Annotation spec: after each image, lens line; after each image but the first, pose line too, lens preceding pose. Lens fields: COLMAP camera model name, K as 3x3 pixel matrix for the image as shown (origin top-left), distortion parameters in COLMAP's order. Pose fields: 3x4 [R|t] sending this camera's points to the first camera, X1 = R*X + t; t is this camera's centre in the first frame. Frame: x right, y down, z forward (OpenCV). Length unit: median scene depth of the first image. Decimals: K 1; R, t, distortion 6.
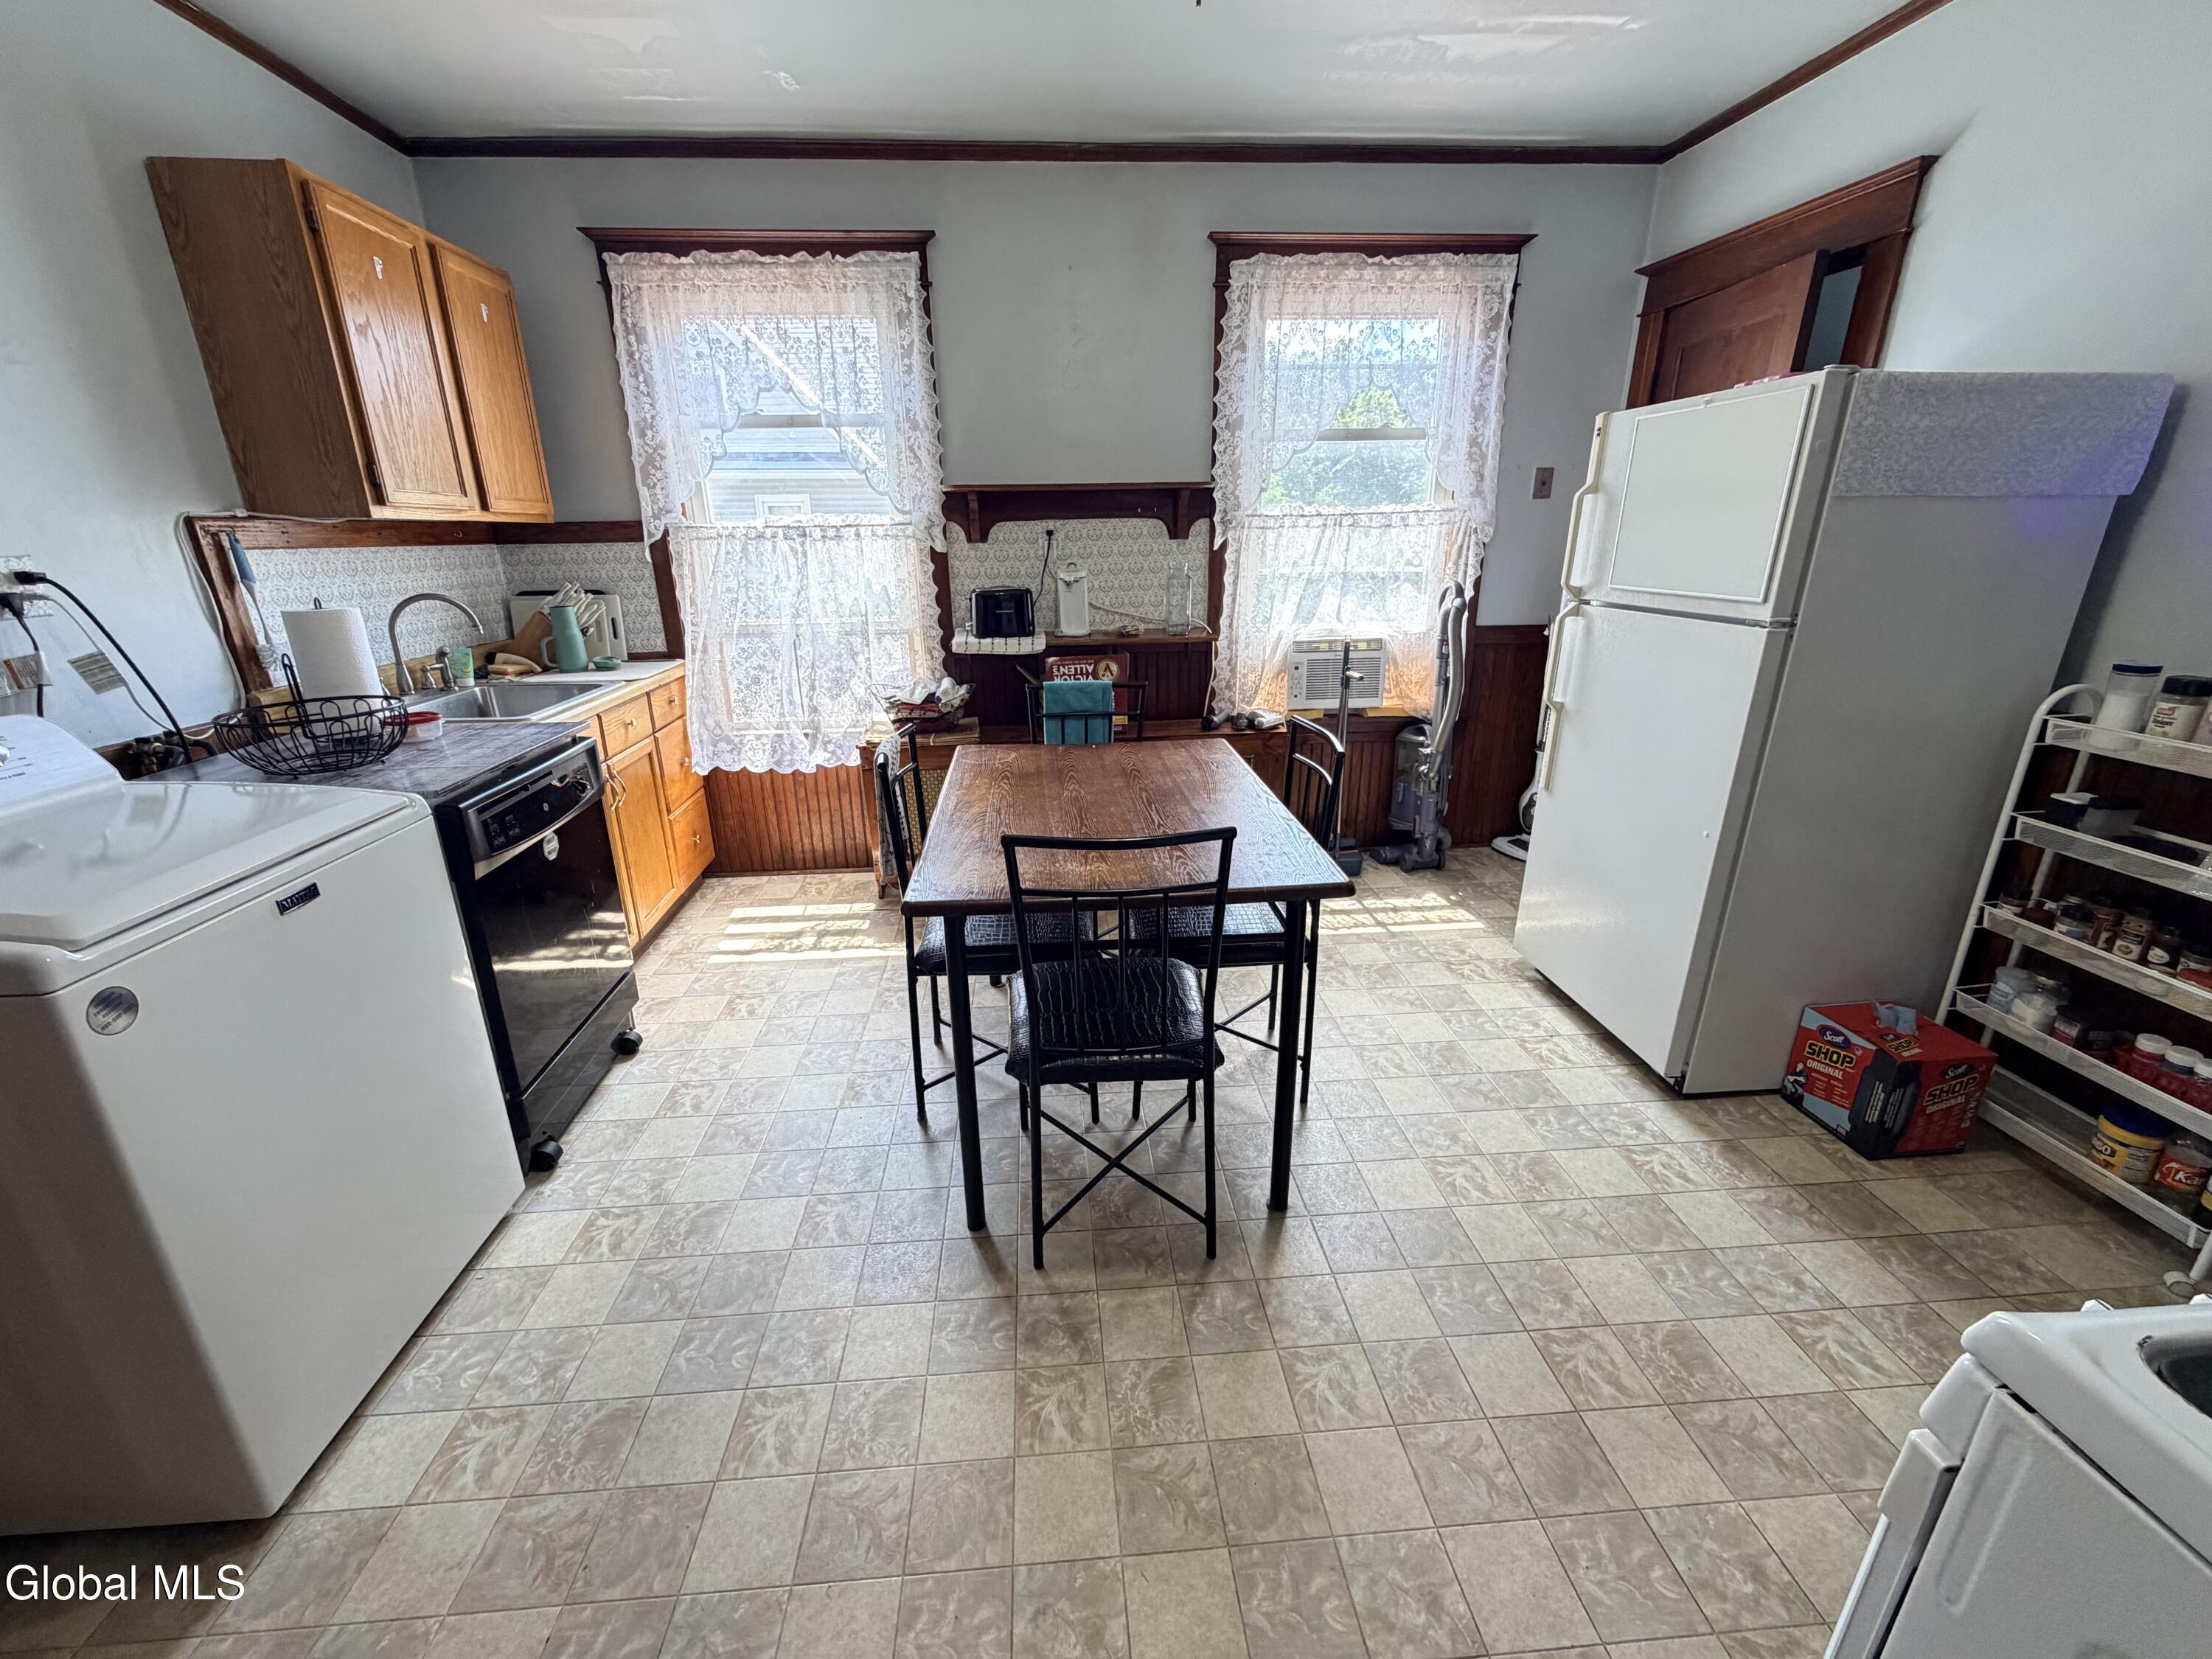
lens RADIAL K [[879.4, 0, 1103.5], [0, 879.4, 826.0], [0, 0, 1]] dist [-0.000037, -0.000098]
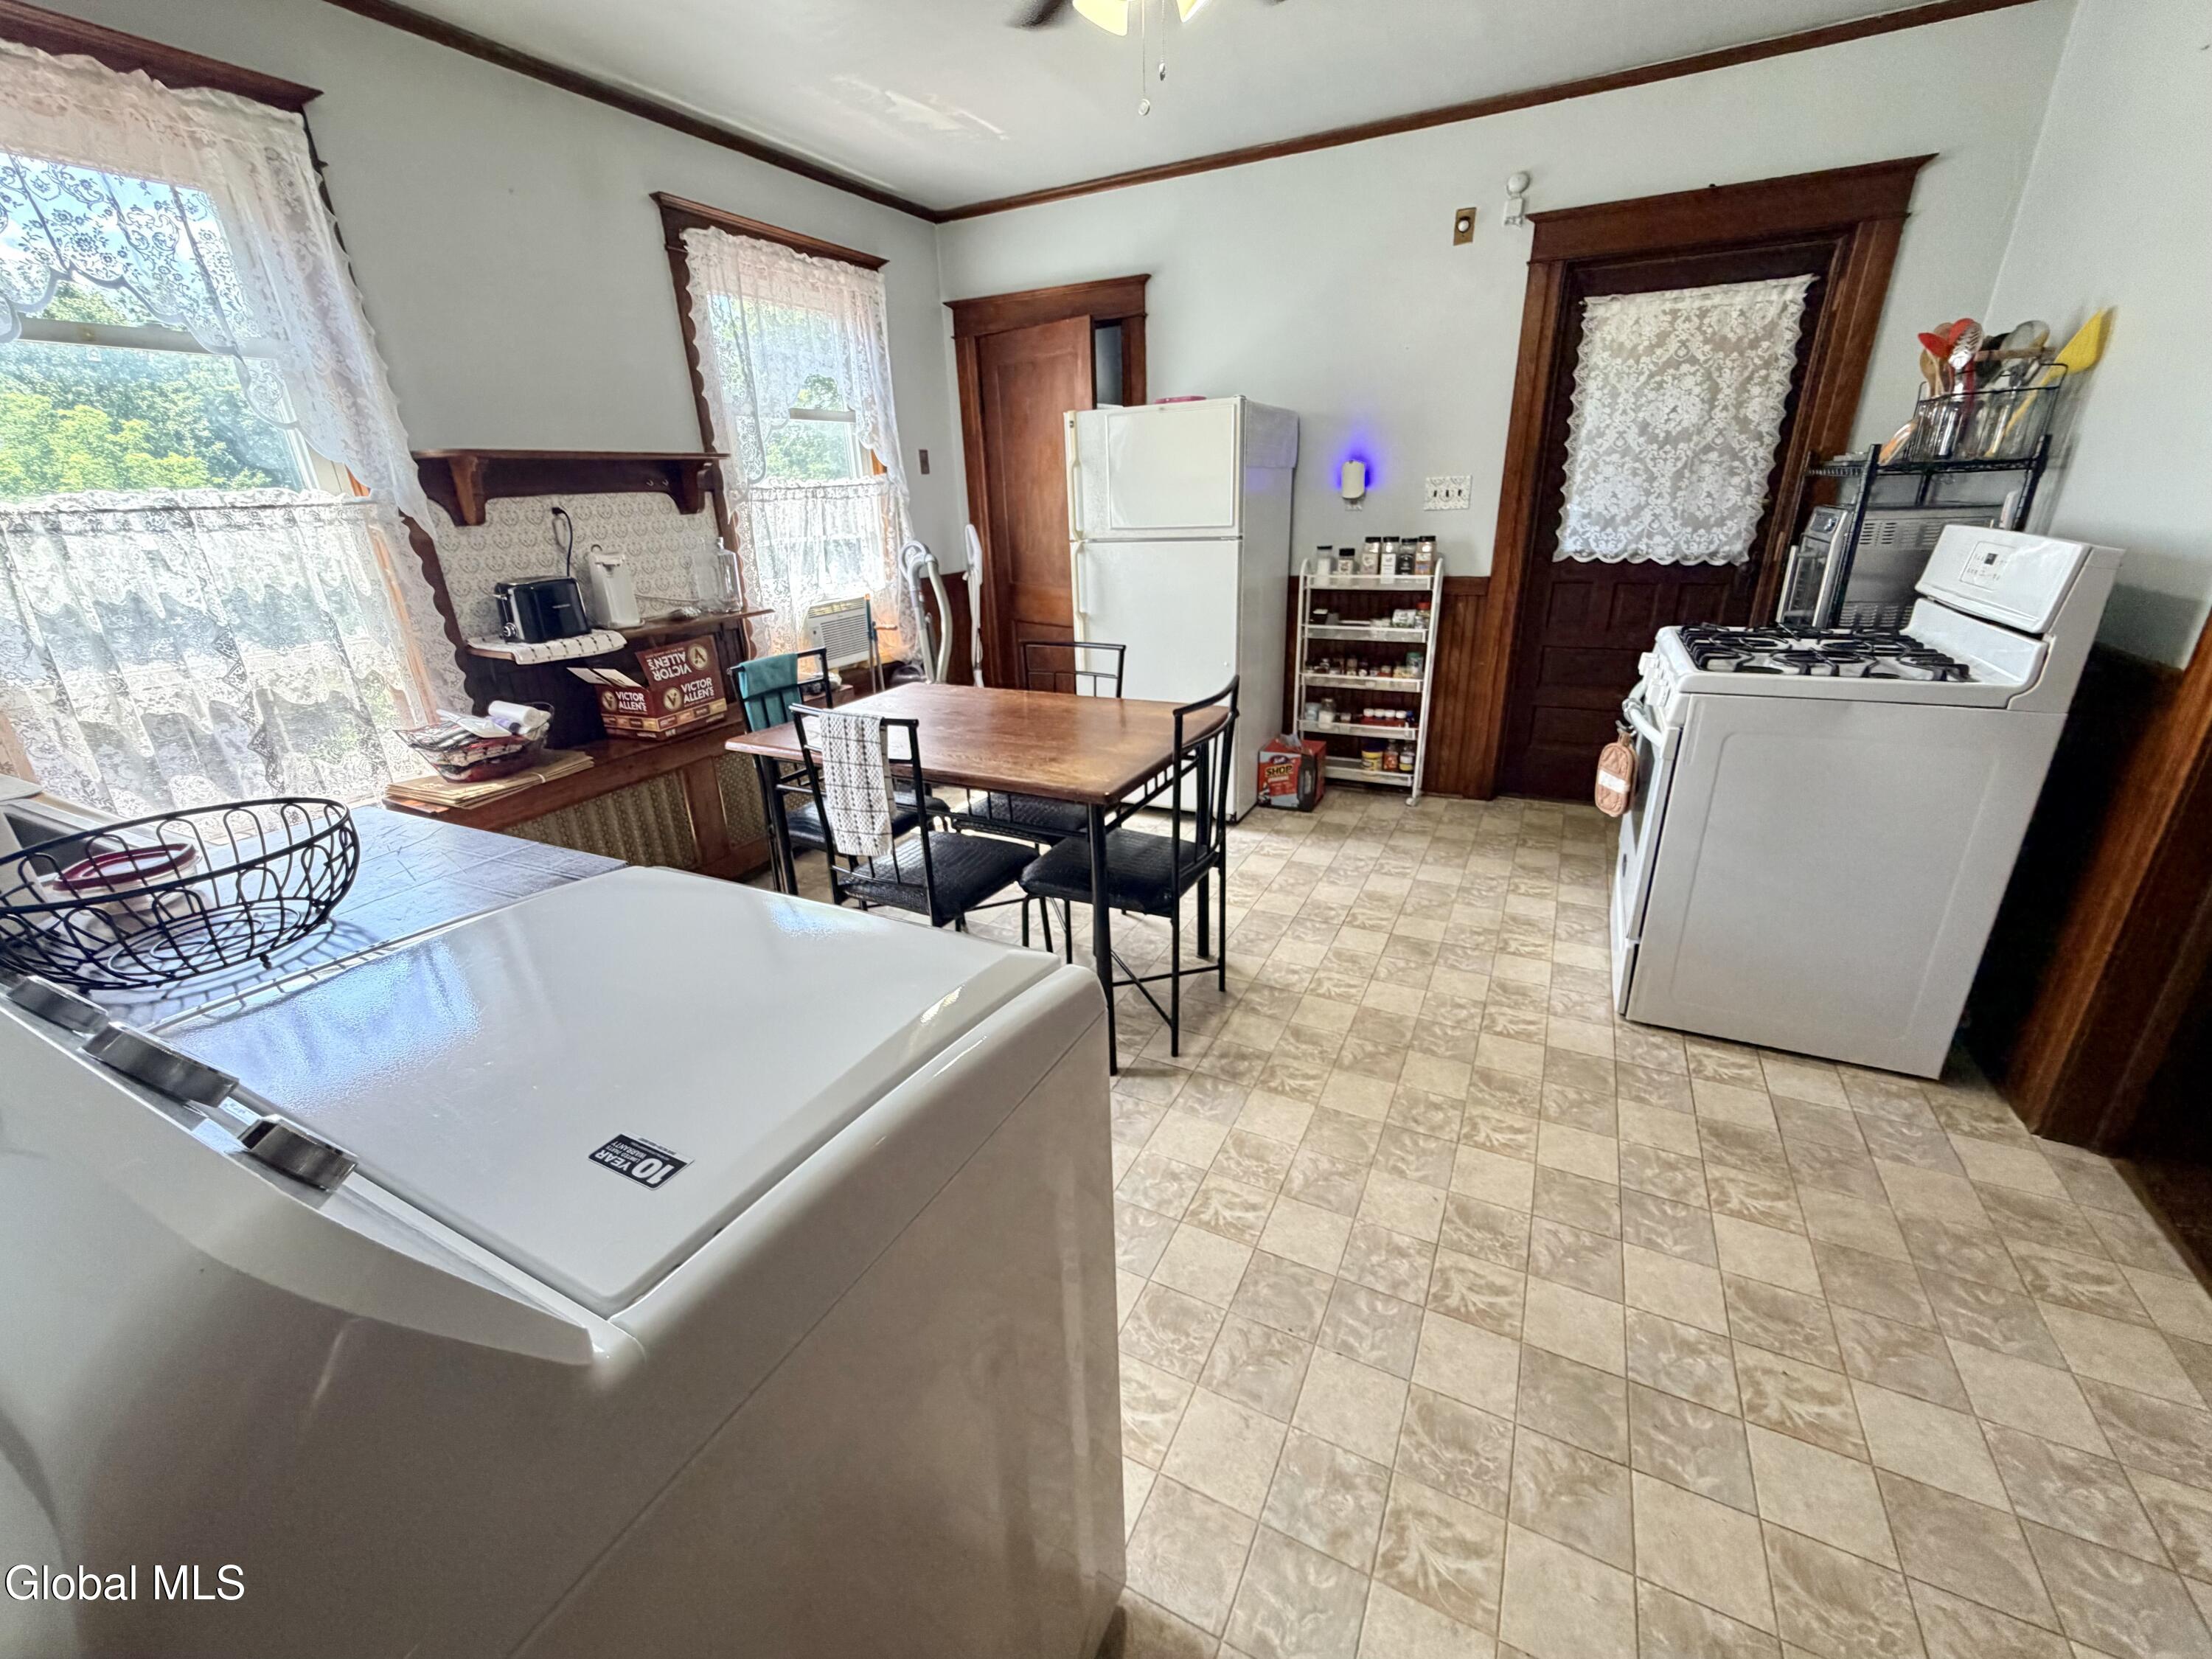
lens RADIAL K [[879.4, 0, 1097.1], [0, 879.4, 823.4], [0, 0, 1]] dist [-0.000037, -0.000098]
pose [[0.525008, -0.308622, 0.793170, -0.619820], [0.304511, 0.938361, 0.163557, -0.038478], [-0.794757, 0.155661, 0.586627, 0.165194]]
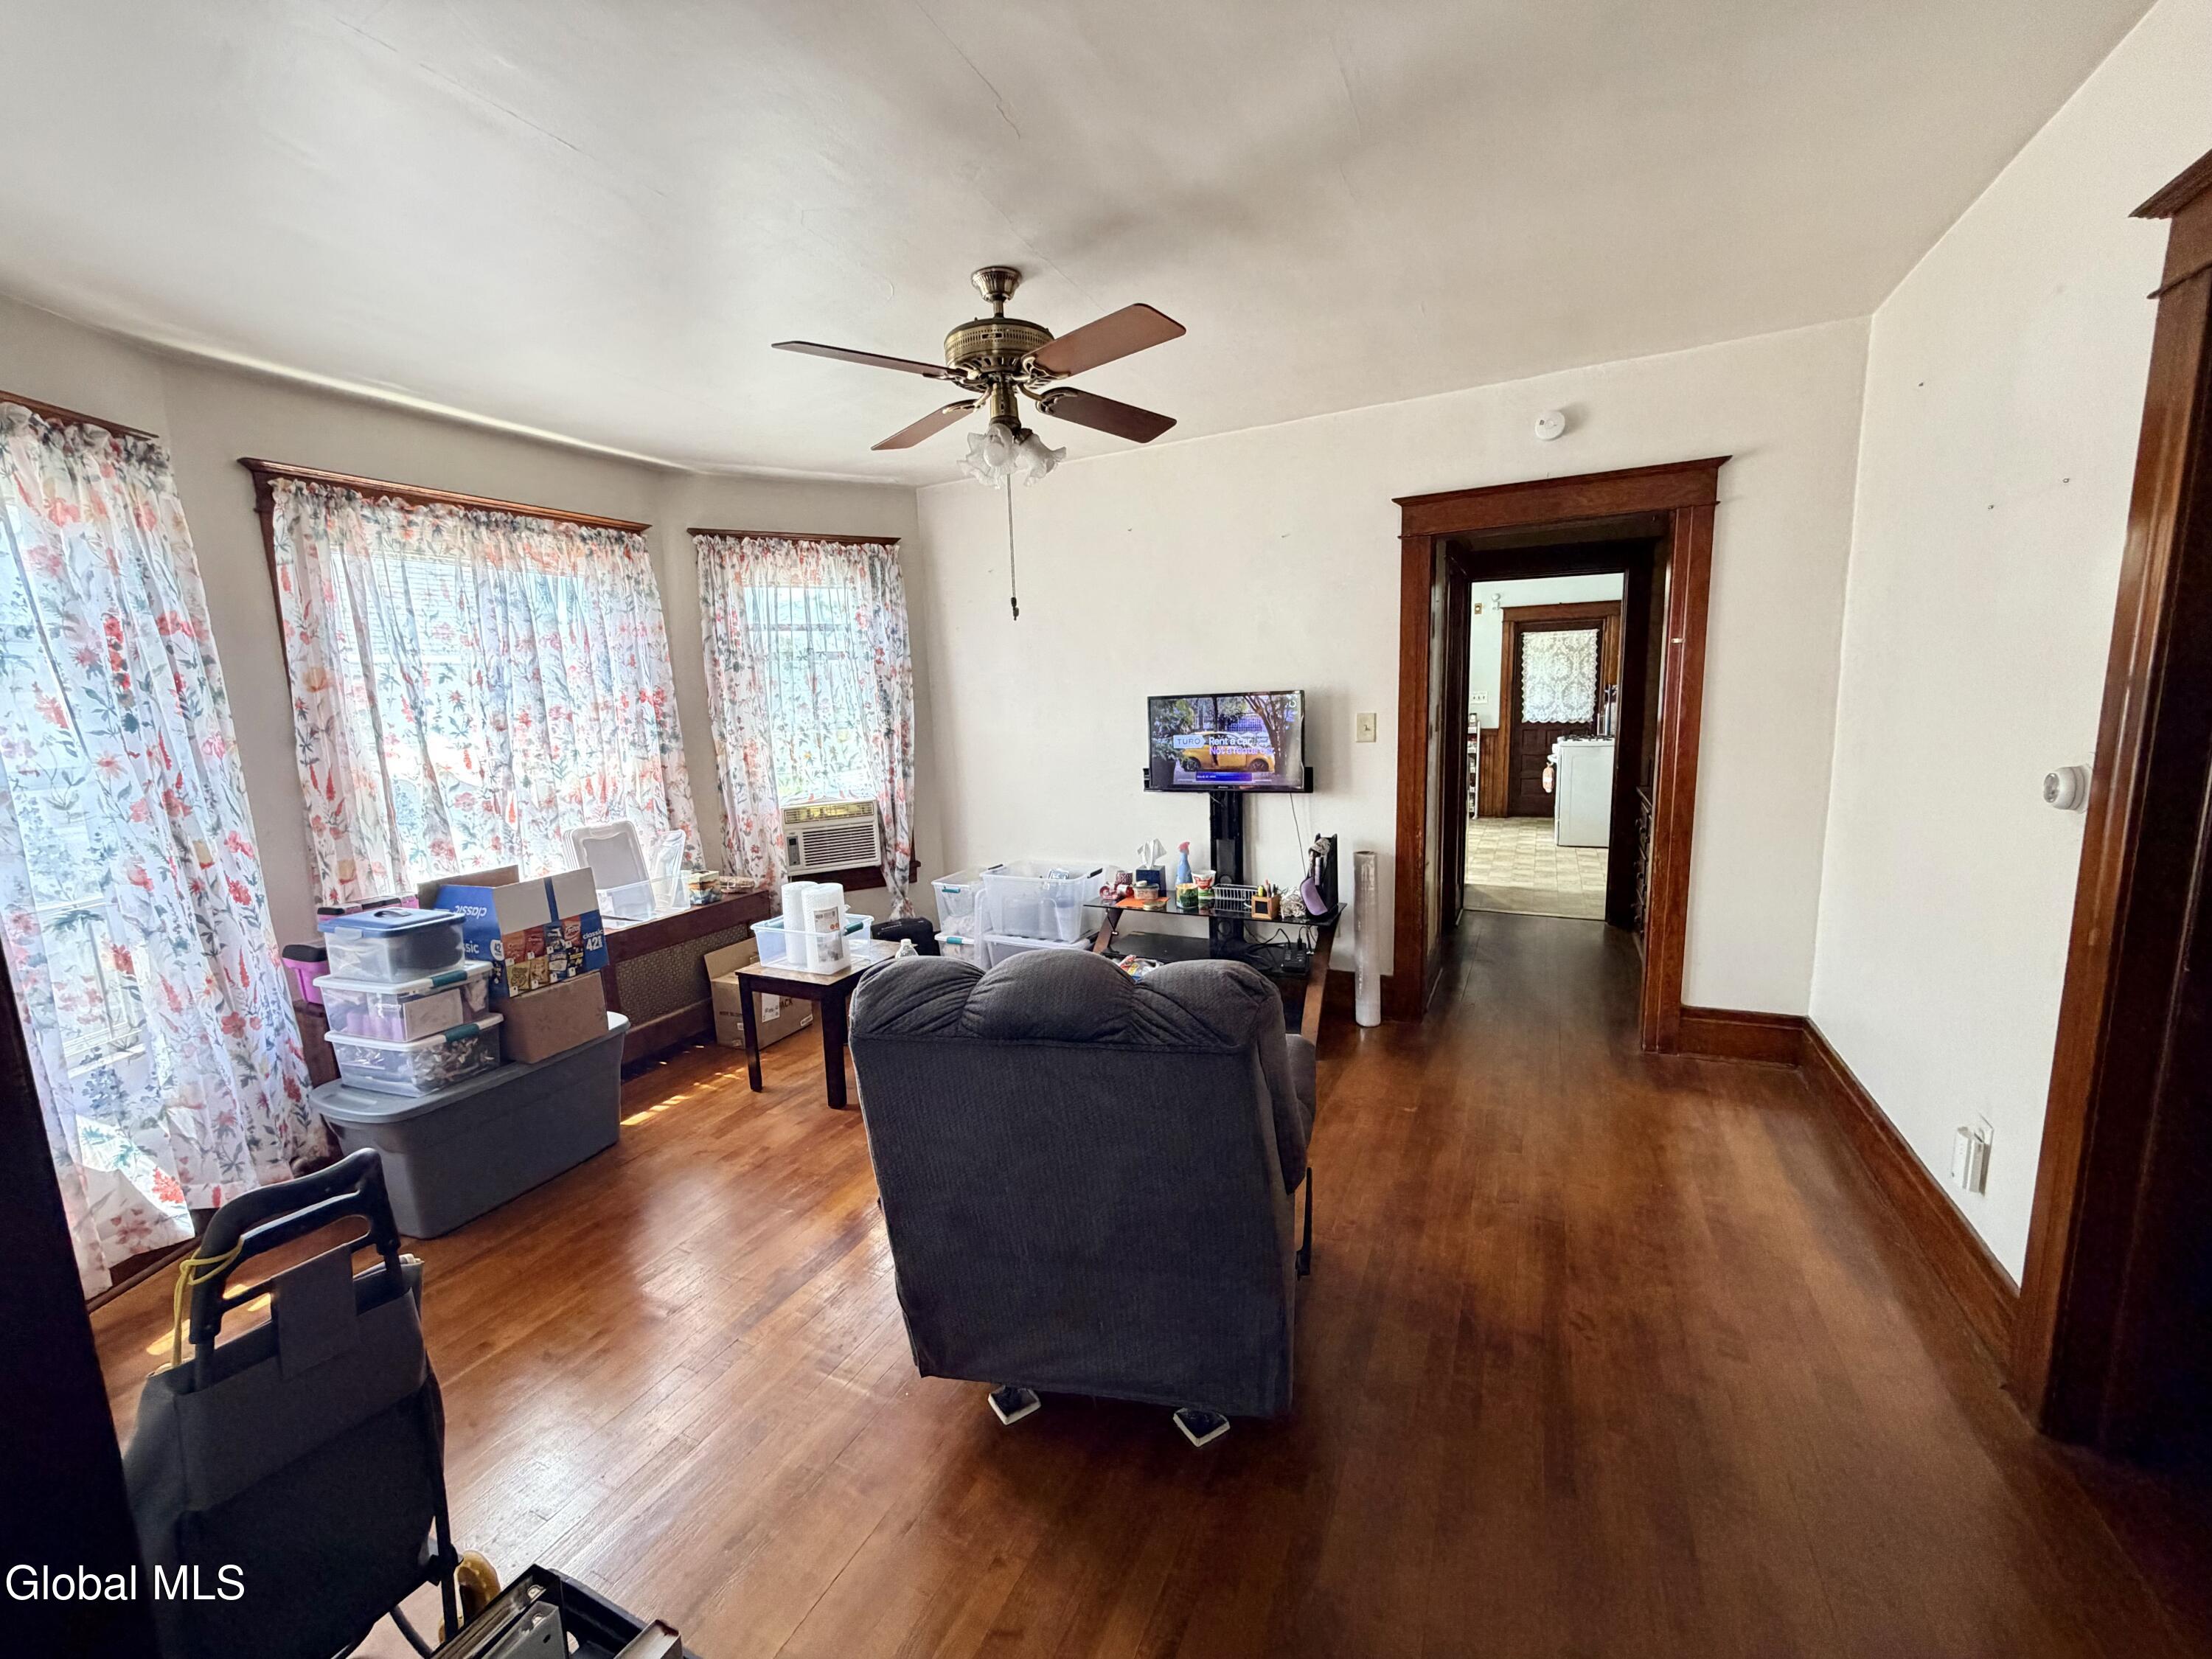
lens RADIAL K [[879.4, 0, 1100.2], [0, 879.4, 829.3], [0, 0, 1]] dist [-0.000037, -0.000098]
pose [[0.507375, -0.139160, 0.850414, -2.719309], [0.307151, 0.951261, -0.027591, -0.001309], [-0.805126, 0.275205, 0.525389, -0.014143]]
